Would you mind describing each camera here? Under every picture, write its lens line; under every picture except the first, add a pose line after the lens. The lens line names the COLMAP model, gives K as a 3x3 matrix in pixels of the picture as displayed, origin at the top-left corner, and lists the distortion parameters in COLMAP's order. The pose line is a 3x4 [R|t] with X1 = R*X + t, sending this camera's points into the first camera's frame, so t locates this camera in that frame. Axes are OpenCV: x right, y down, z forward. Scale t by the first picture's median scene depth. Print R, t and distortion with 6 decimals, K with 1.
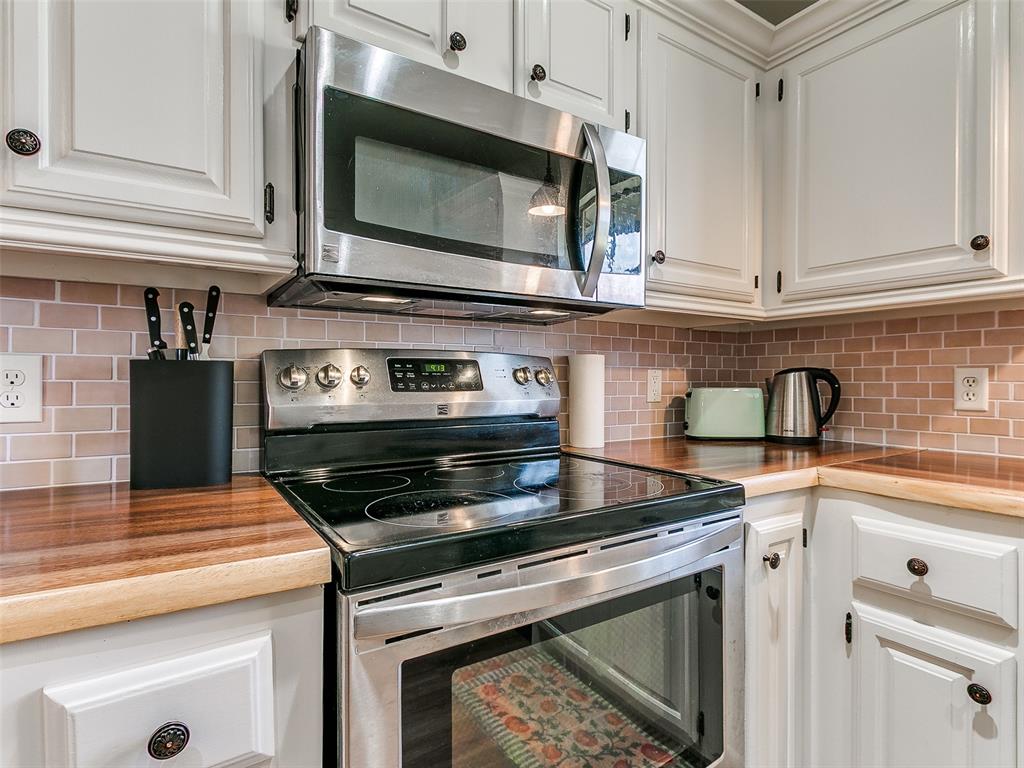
lens RADIAL K [[518.8, 0, 510.0], [0, 518.8, 382.6], [0, 0, 1]] dist [-0.002704, 0.000470]
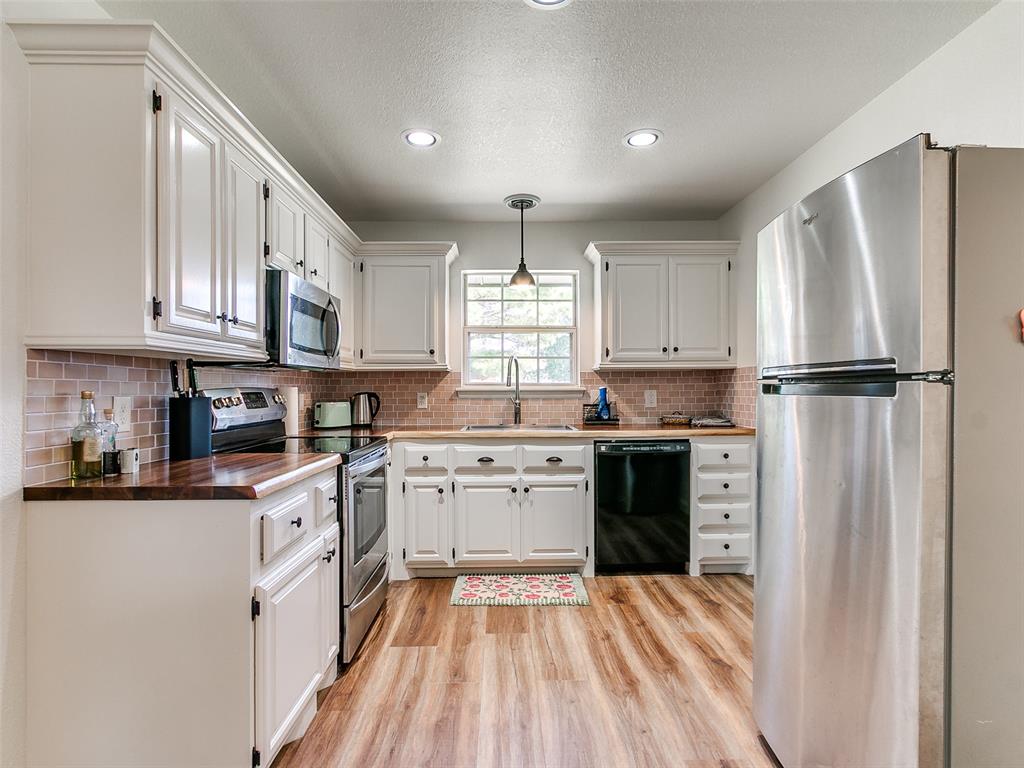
lens RADIAL K [[518.8, 0, 510.0], [0, 518.8, 382.6], [0, 0, 1]] dist [-0.002704, 0.000470]
pose [[0.509893, 0.007245, 0.860207, -1.163099], [0.006318, 0.999906, -0.012167, -0.044273], [-0.860215, 0.011639, 0.509799, -0.737547]]
